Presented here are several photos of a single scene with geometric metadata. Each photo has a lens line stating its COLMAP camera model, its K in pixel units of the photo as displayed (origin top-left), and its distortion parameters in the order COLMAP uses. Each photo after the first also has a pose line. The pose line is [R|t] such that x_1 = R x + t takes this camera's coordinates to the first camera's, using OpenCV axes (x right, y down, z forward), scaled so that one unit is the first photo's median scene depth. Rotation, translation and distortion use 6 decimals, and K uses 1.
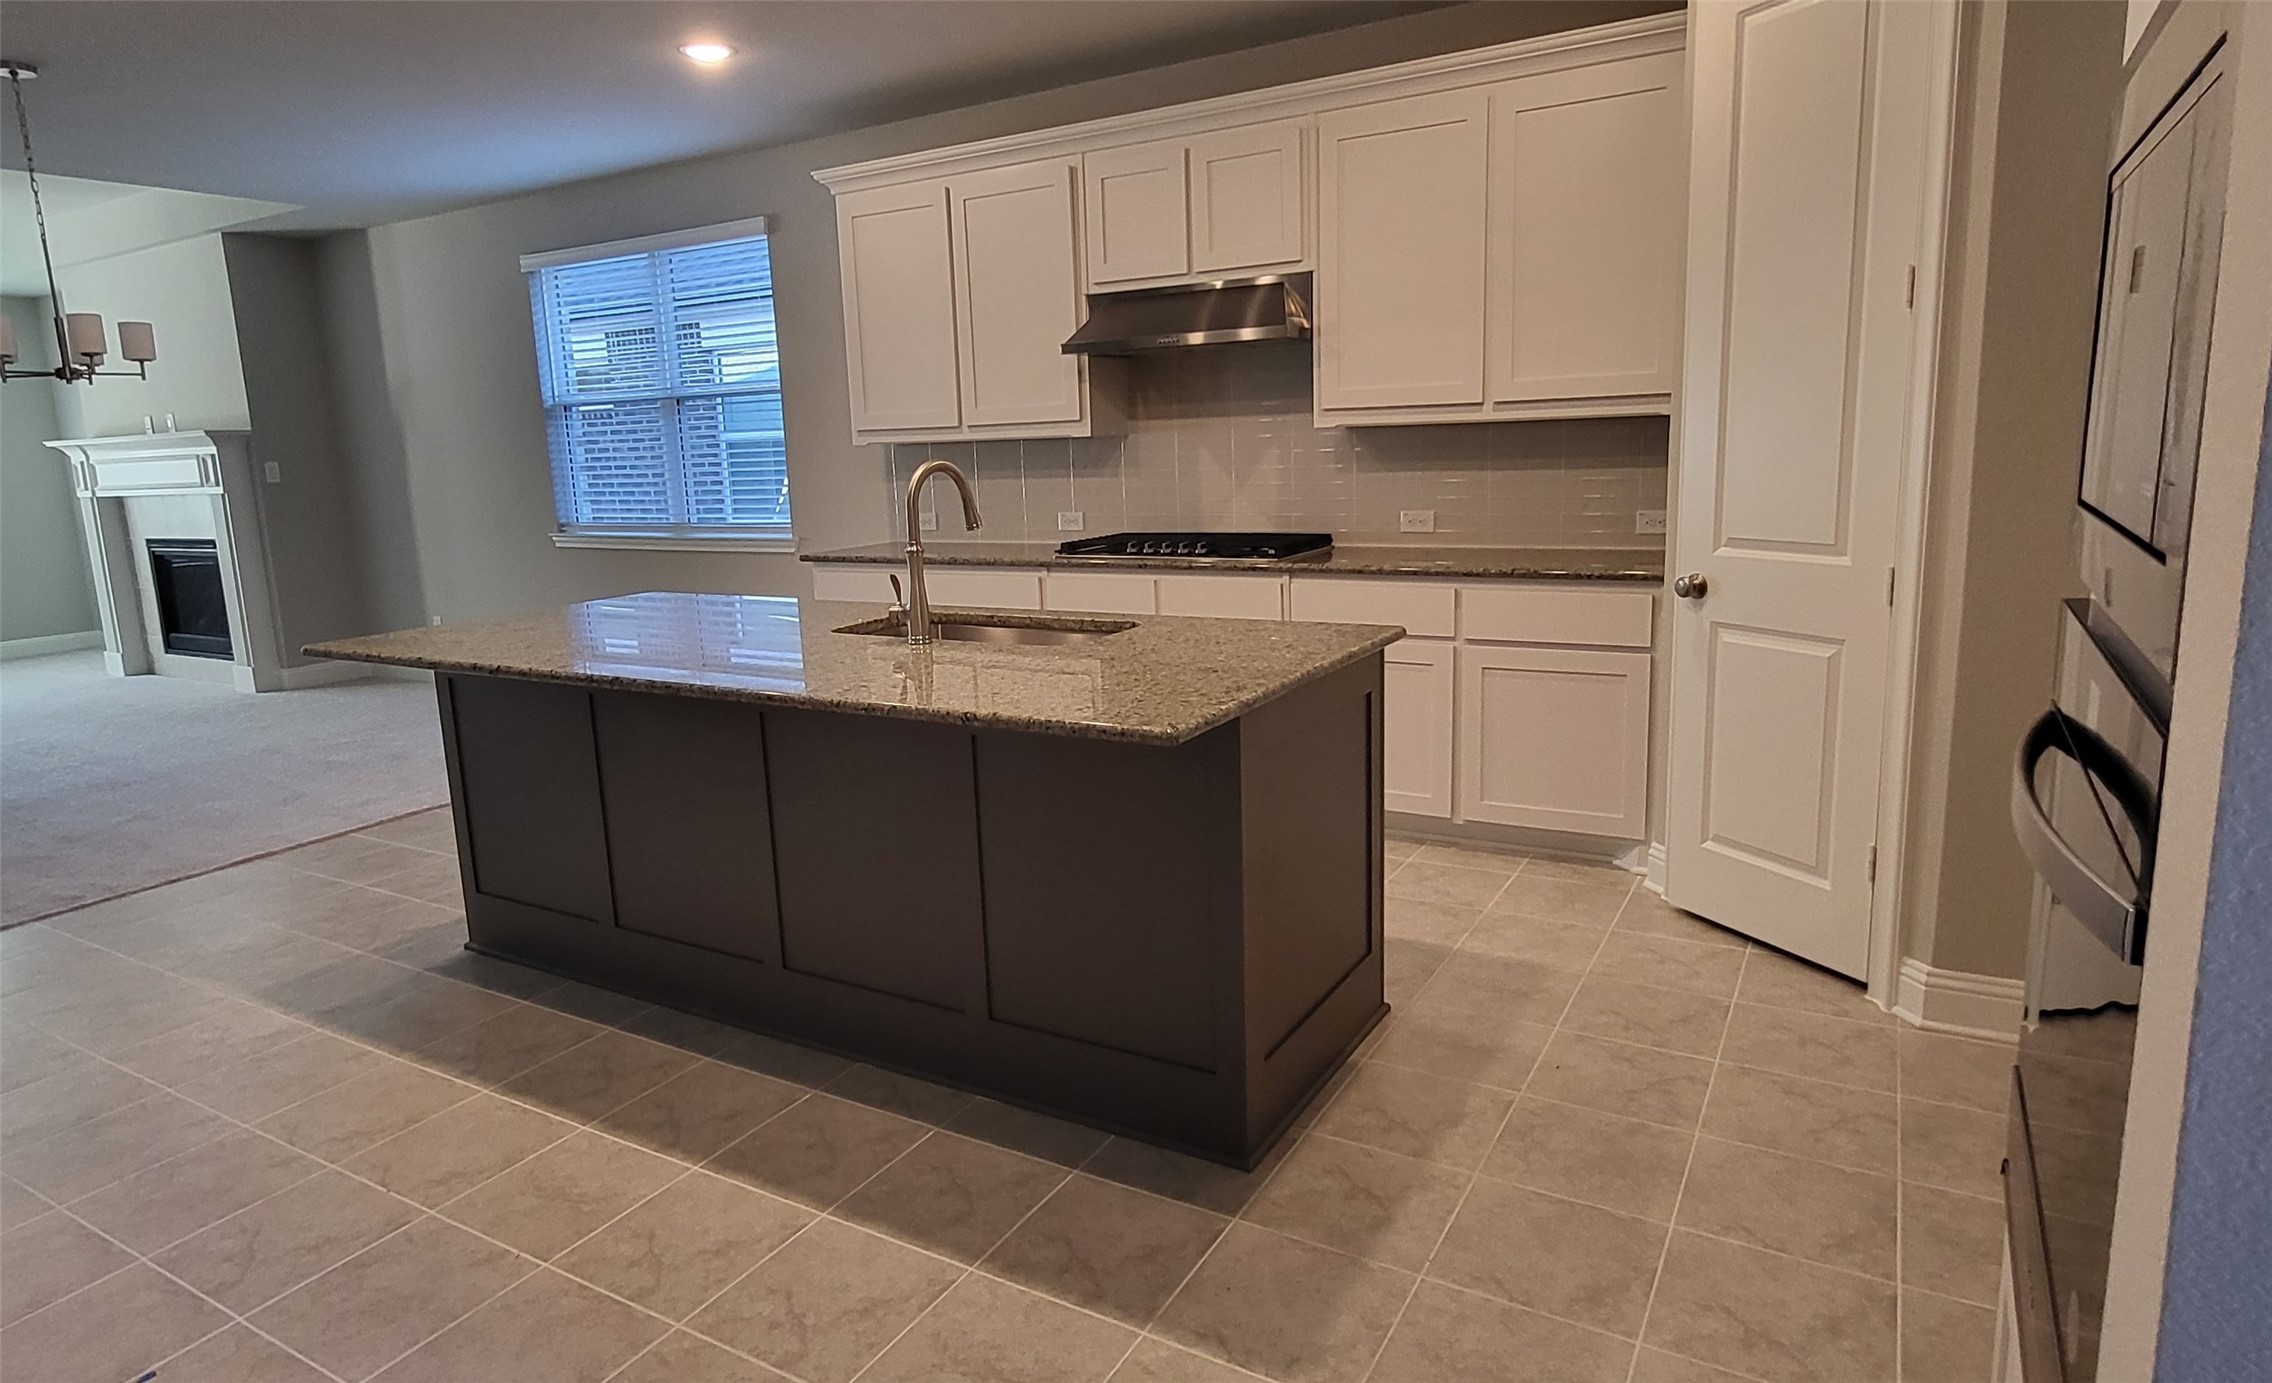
lens RADIAL K [[1272.7, 0, 1137.4], [0, 1272.7, 698.5], [0, 0, 1]] dist [-0.008001, -0.002181]
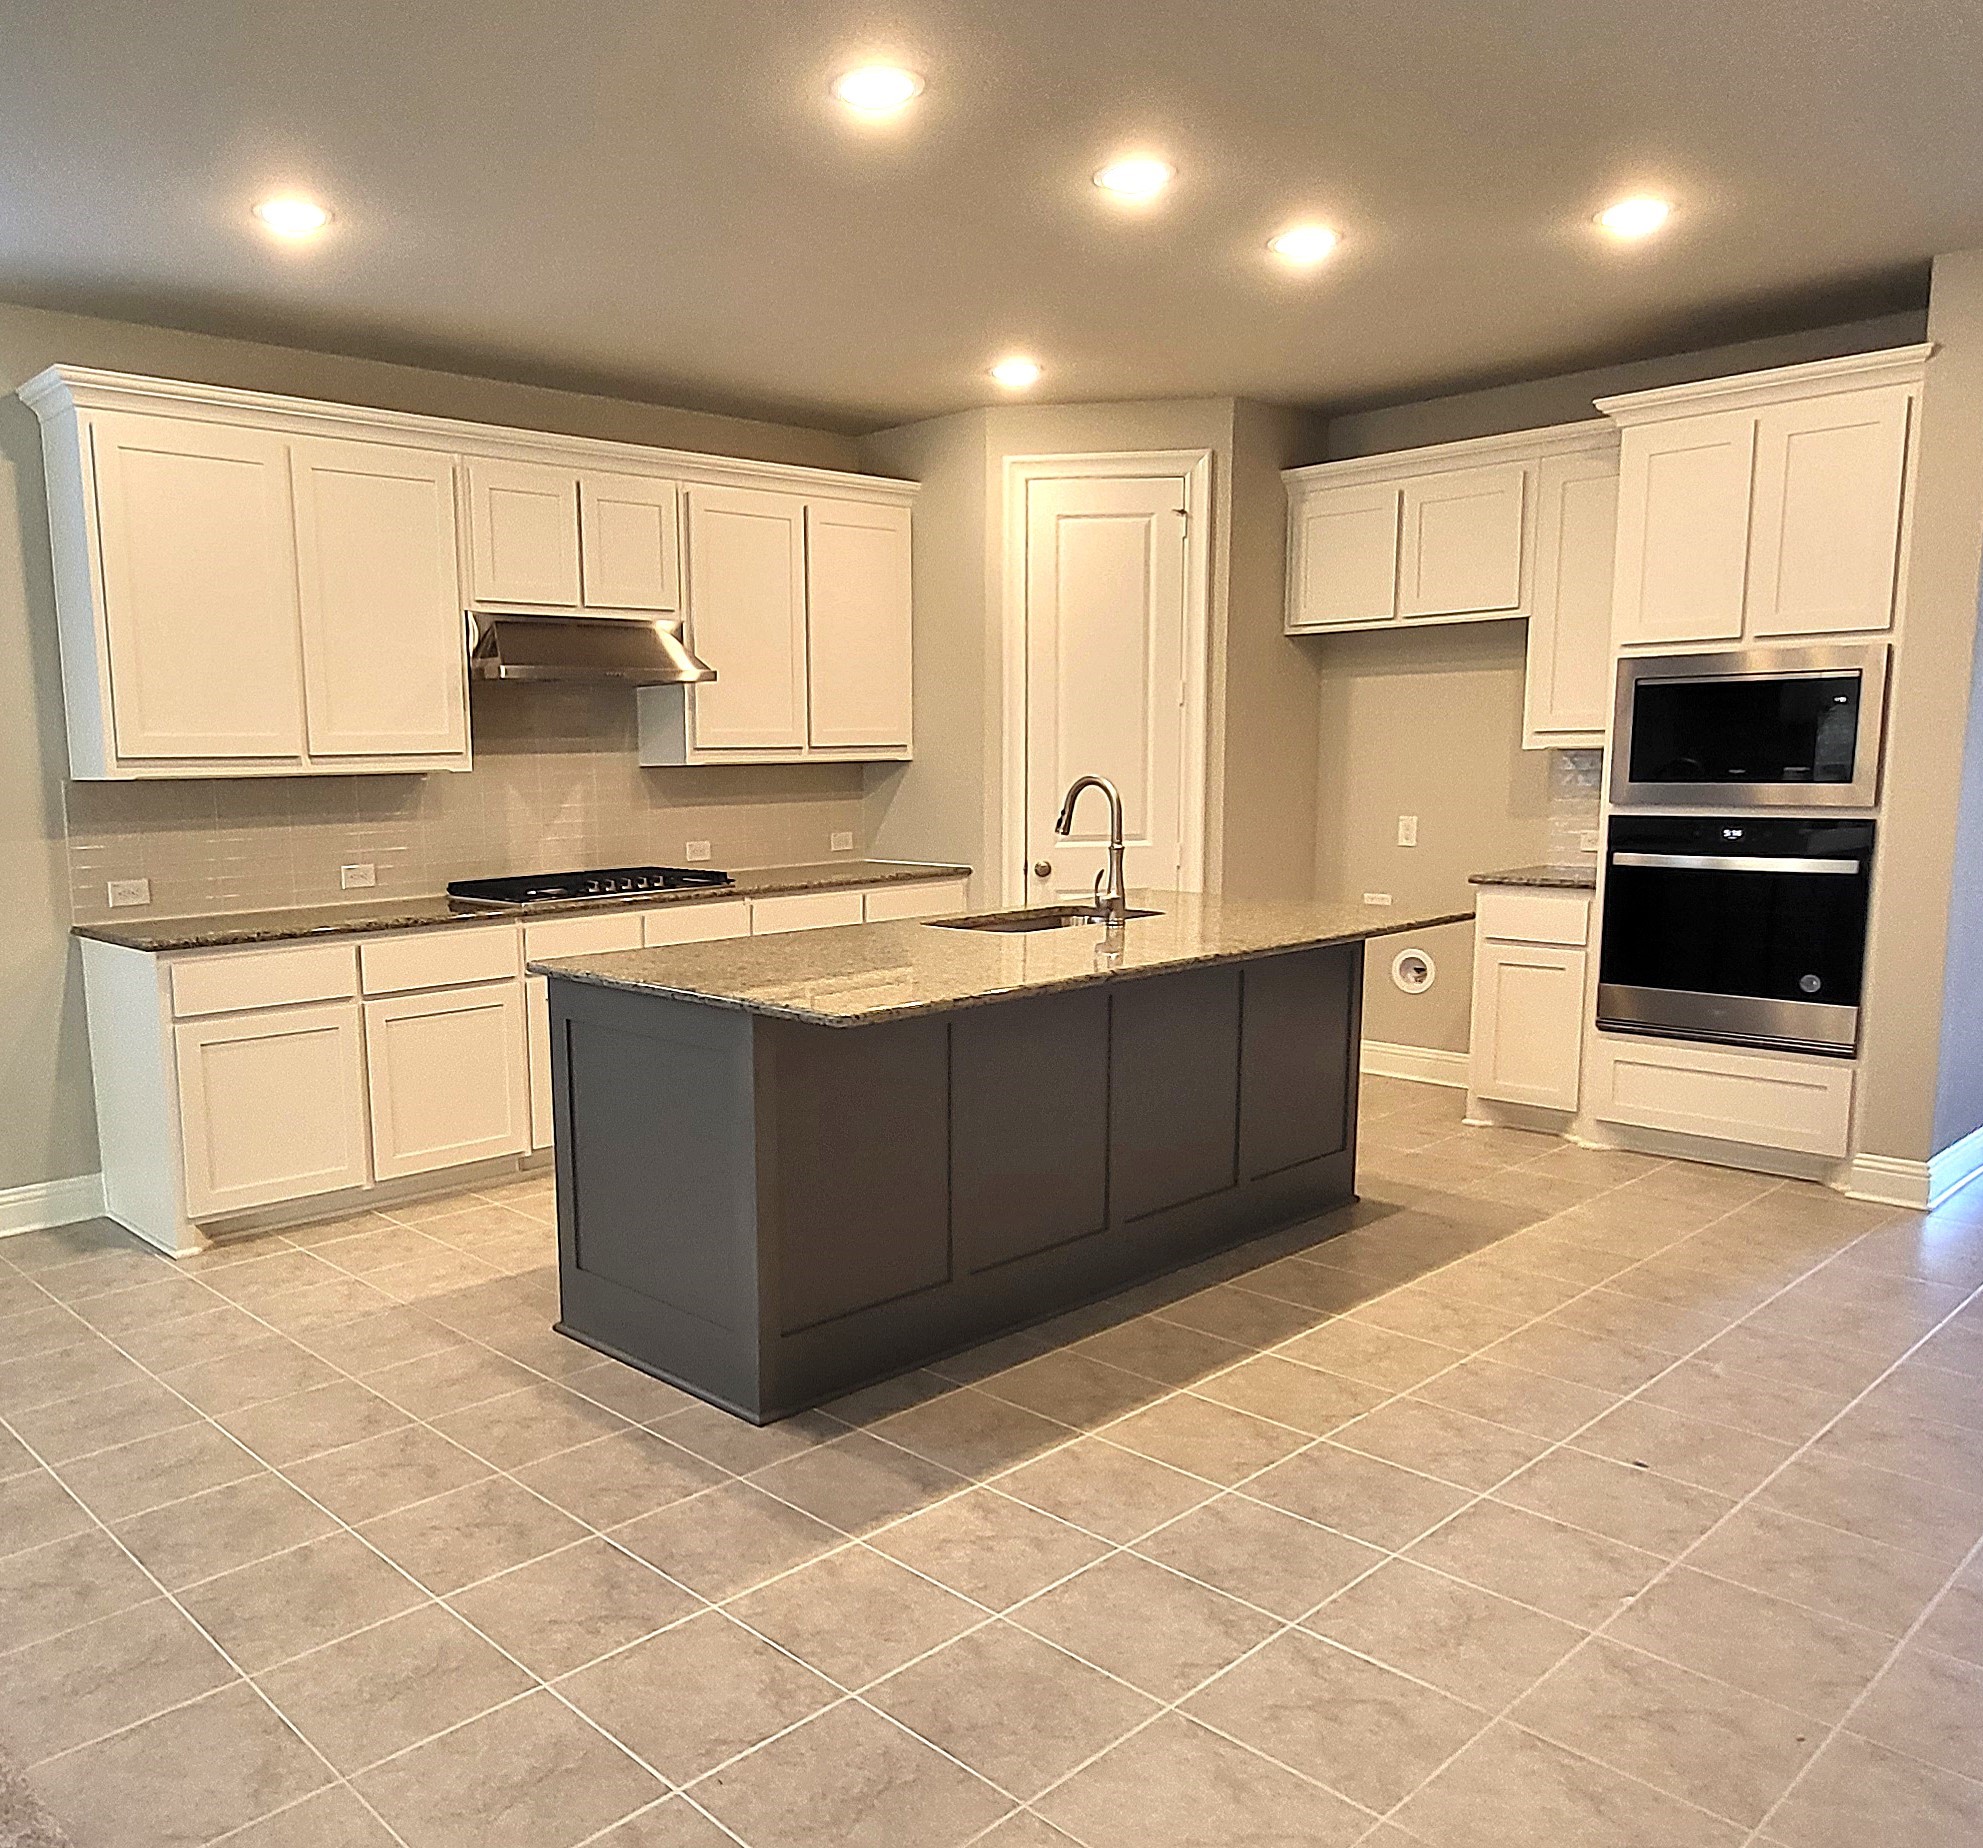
lens RADIAL K [[1337.6, 0, 990.6], [0, 1337.6, 924.2], [0, 0, 1]] dist [0.010039, 0.004082]
pose [[0.339000, -0.091870, 0.936290, -0.939286], [0.197863, 0.979923, 0.024512, -0.065105], [-0.919744, 0.176948, 0.350371, 0.436955]]
